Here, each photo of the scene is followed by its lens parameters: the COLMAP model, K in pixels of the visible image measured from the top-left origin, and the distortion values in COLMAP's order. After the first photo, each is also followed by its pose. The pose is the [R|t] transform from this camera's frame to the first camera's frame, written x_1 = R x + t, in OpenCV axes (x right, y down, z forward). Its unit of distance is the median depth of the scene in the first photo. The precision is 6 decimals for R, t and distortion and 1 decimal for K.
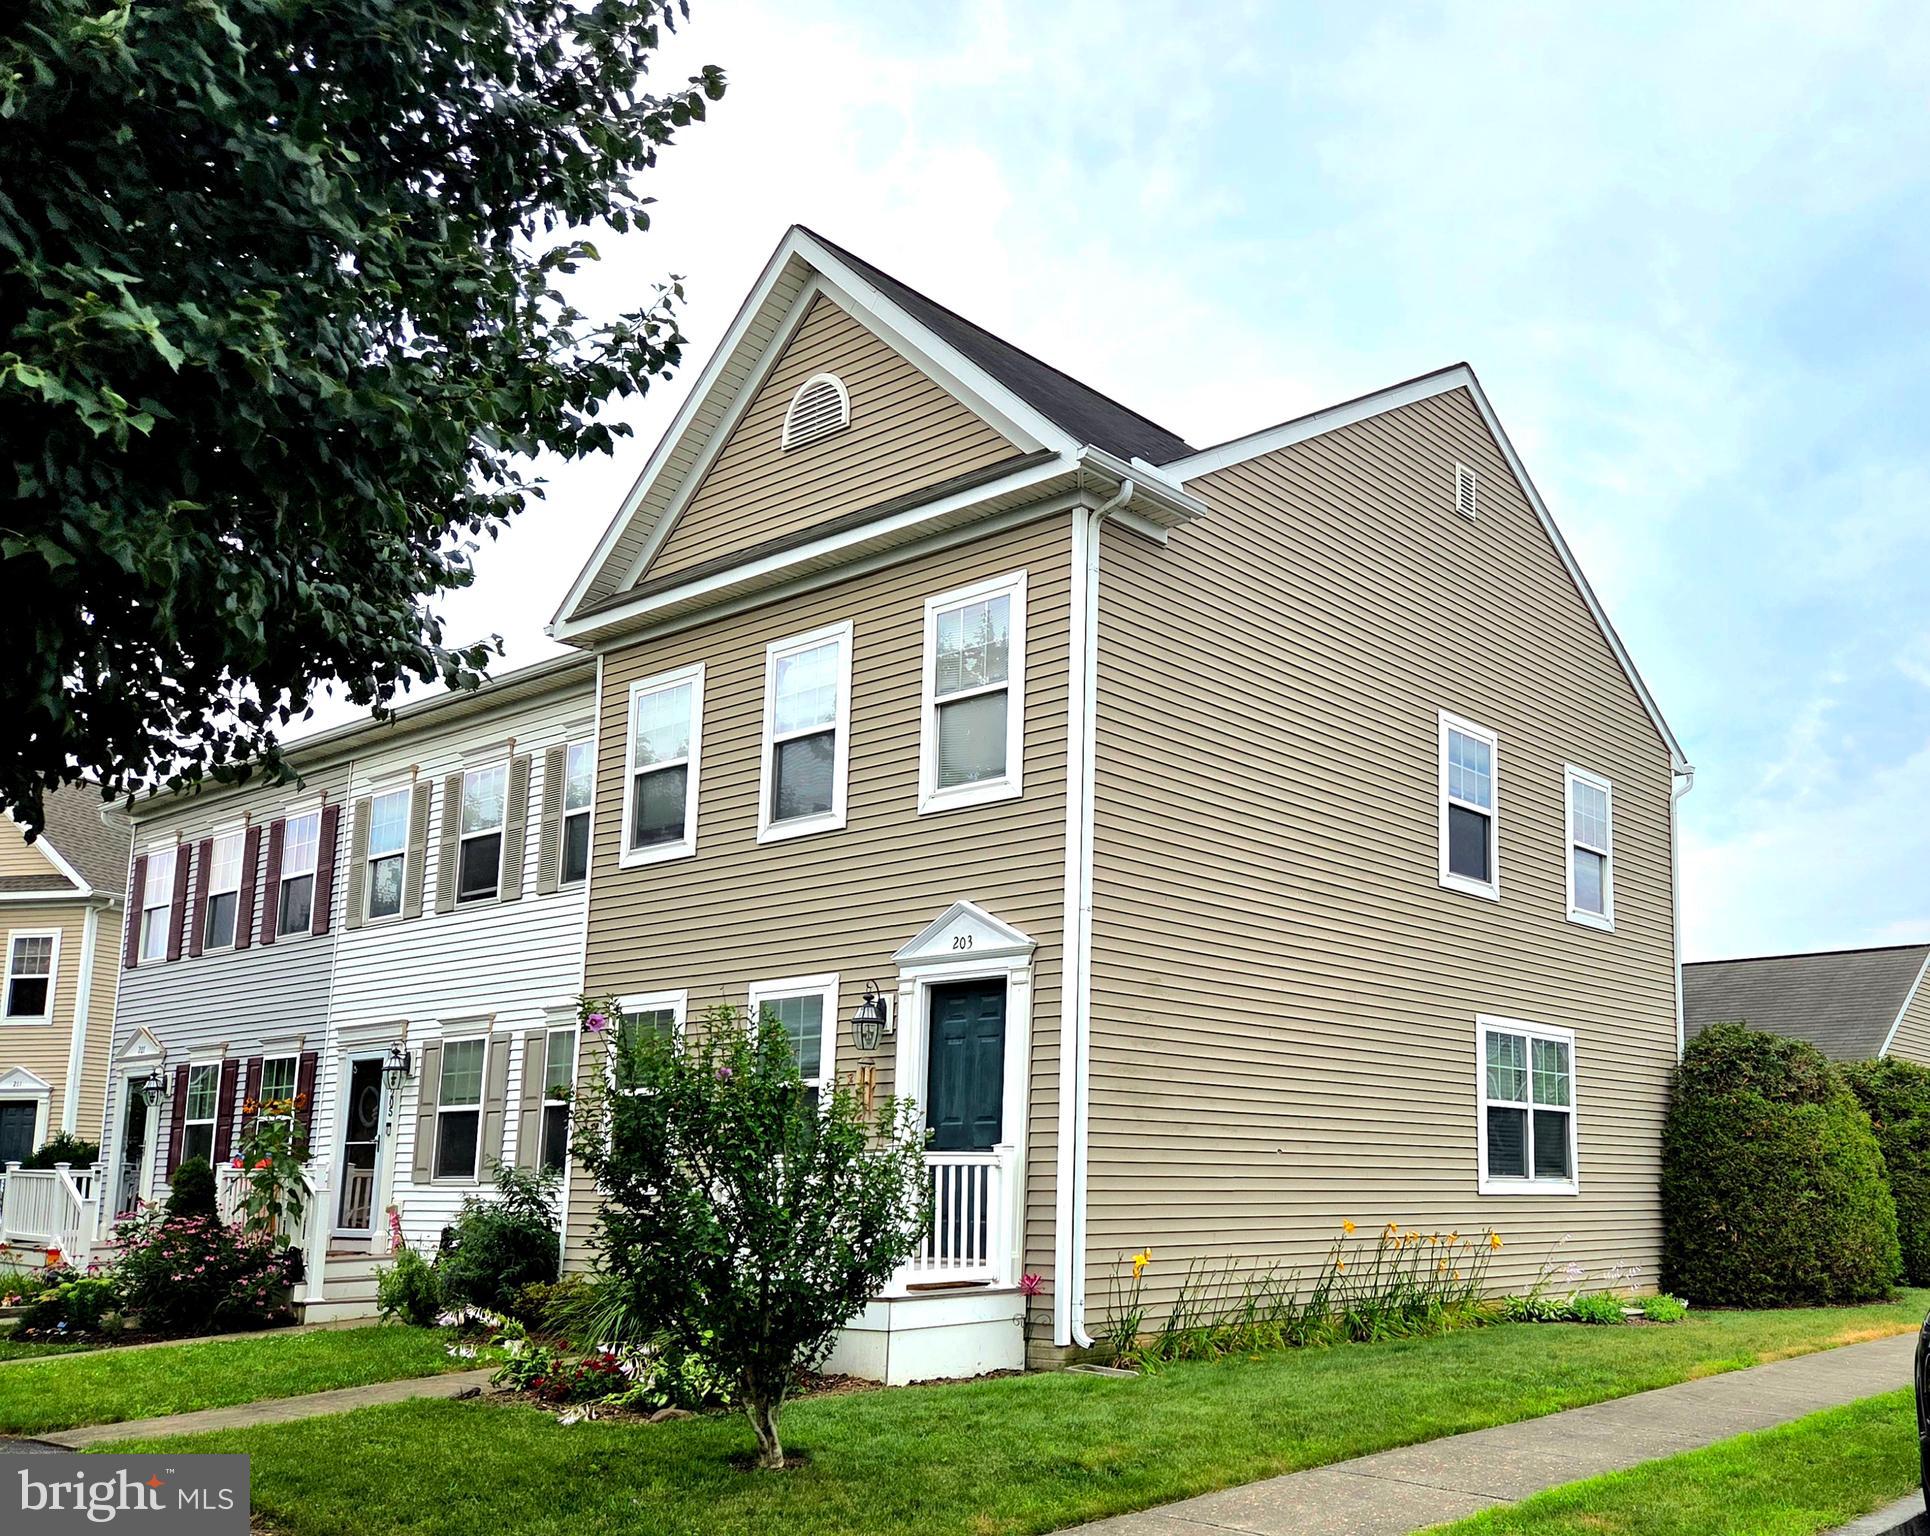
lens RADIAL K [[1727.0, 0, 1291.8], [0, 1727.0, 942.5], [0, 0, 1]] dist [0.113181, -0.125343]
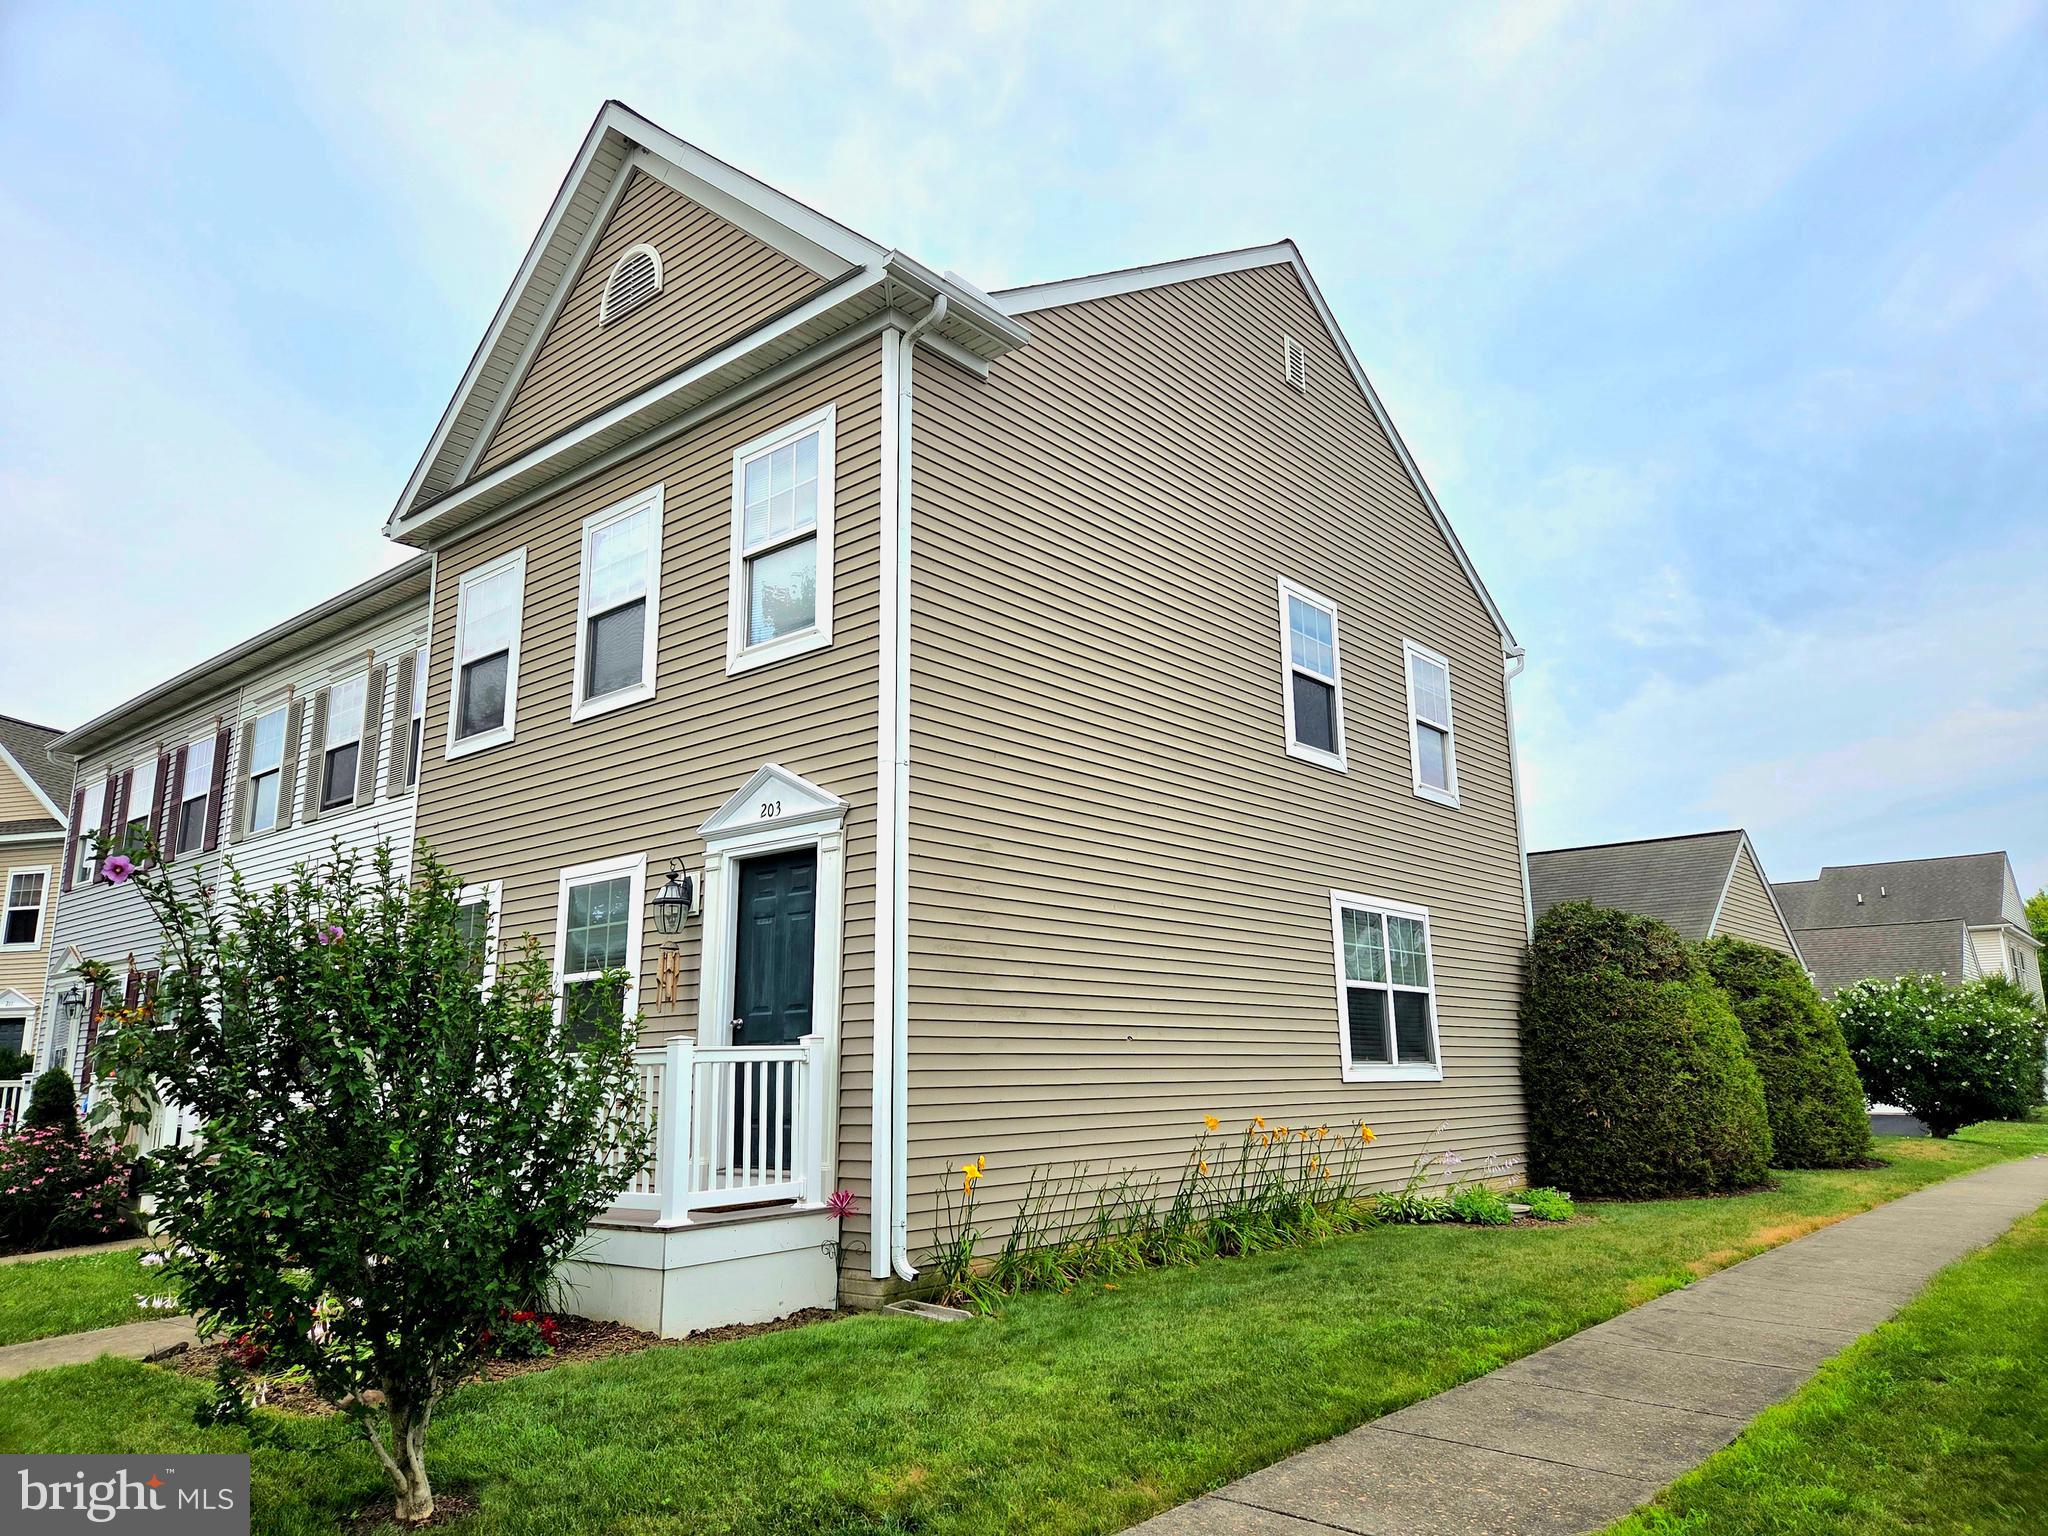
lens RADIAL K [[1385.1, 0, 1039.9], [0, 1385.1, 766.0], [0, 0, 1]] dist [0.112200, -0.125998]
pose [[0.997743, -0.031707, -0.059187, -0.006297], [0.027117, 0.996677, -0.076814, 0.033208], [0.061425, 0.075036, 0.995287, 0.261237]]
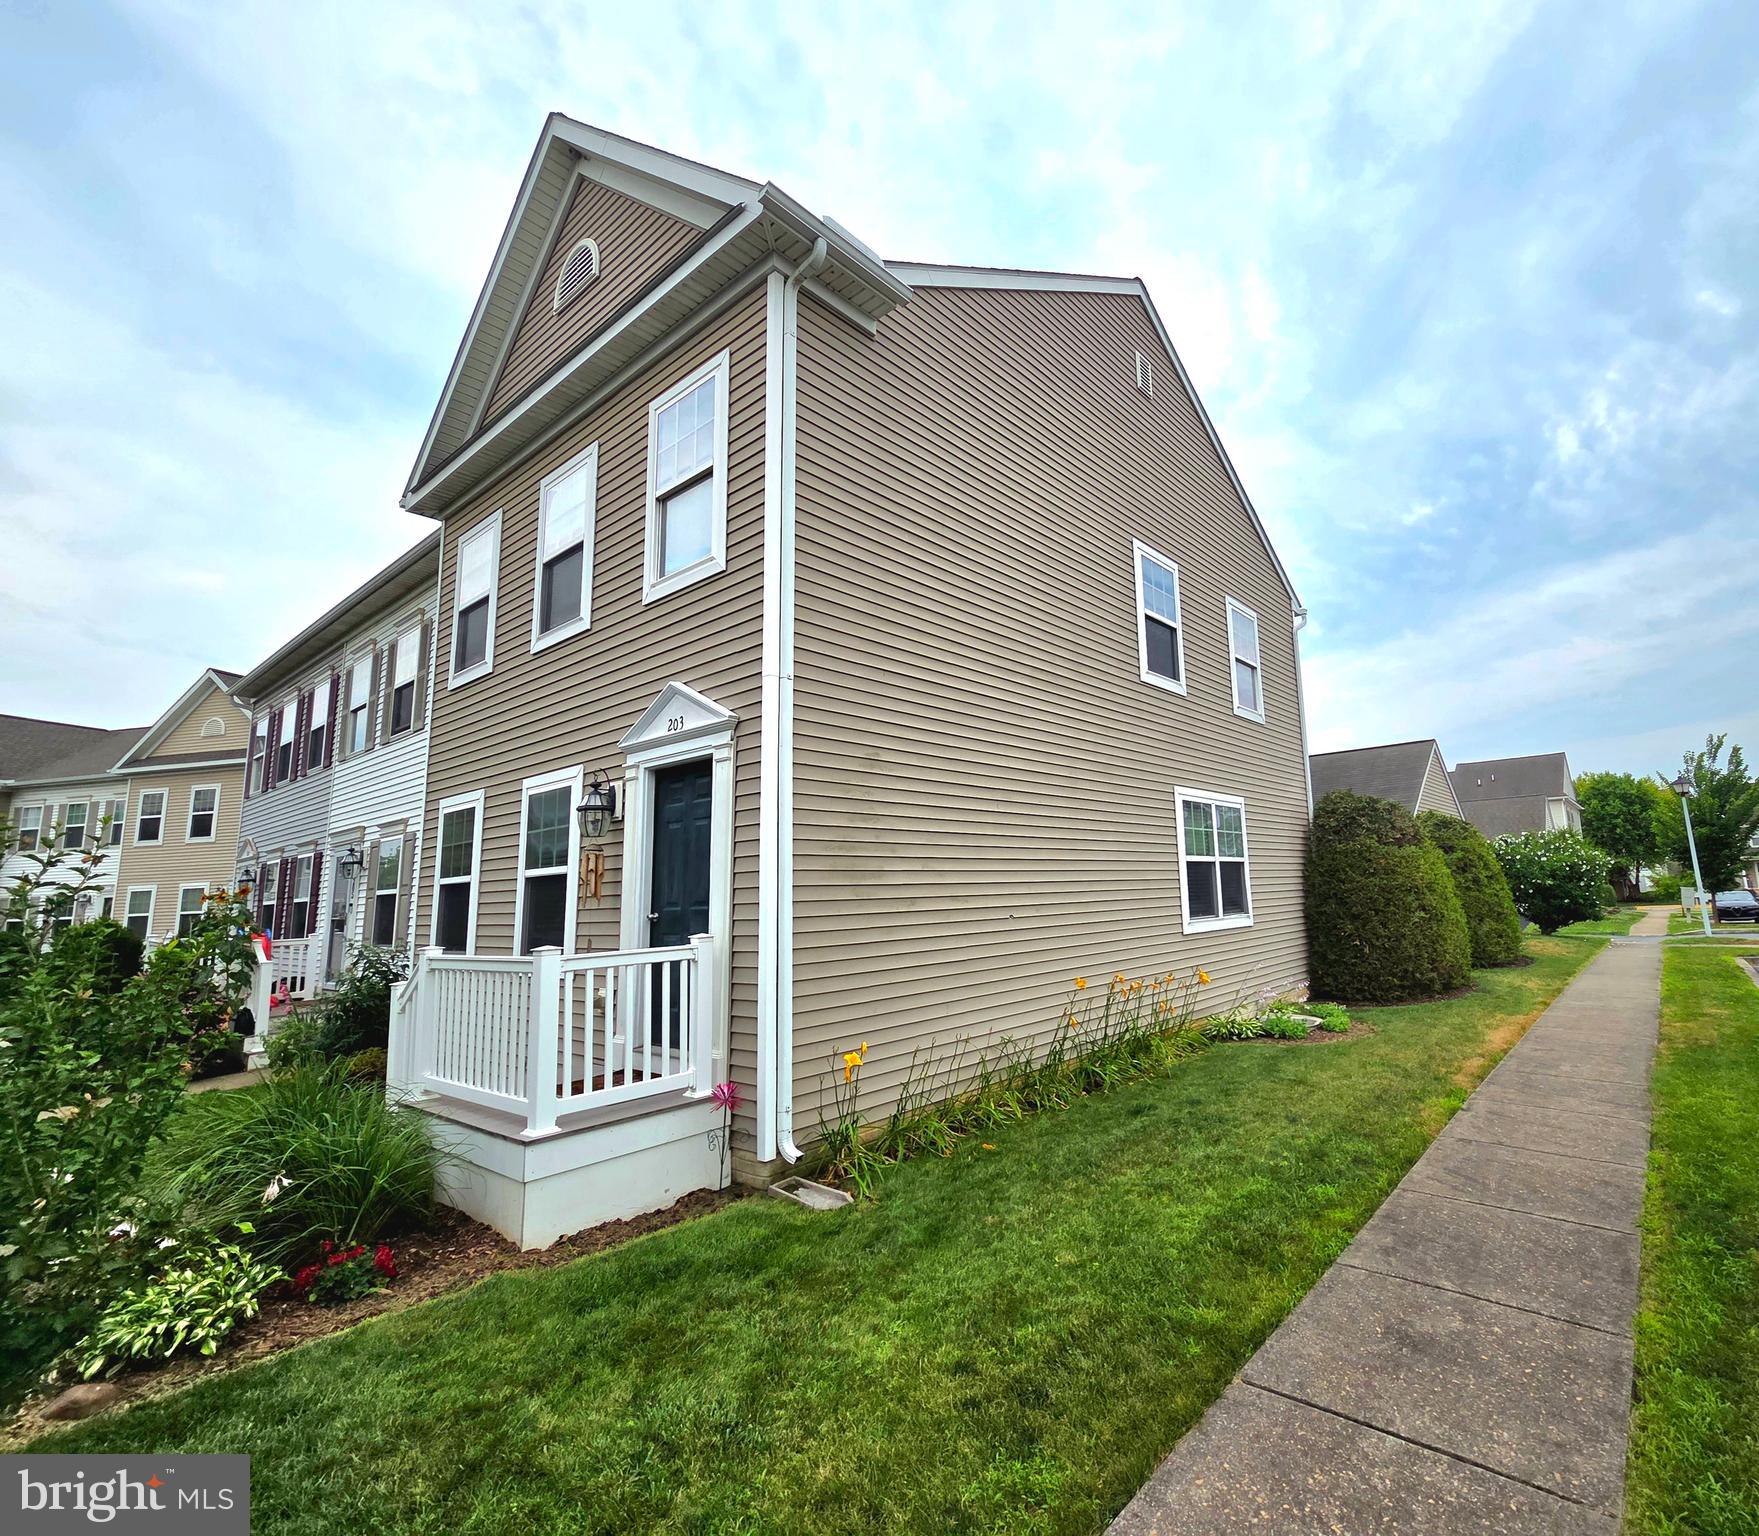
lens RADIAL K [[846.6, 0, 1031.5], [0, 846.6, 768.2], [0, 0, 1]] dist [0.002830, 0.000379]
pose [[0.999106, -0.041783, -0.006469, 0.012469], [0.041746, 0.999111, -0.005794, 0.032593], [0.006705, 0.005518, 0.999962, 0.472701]]
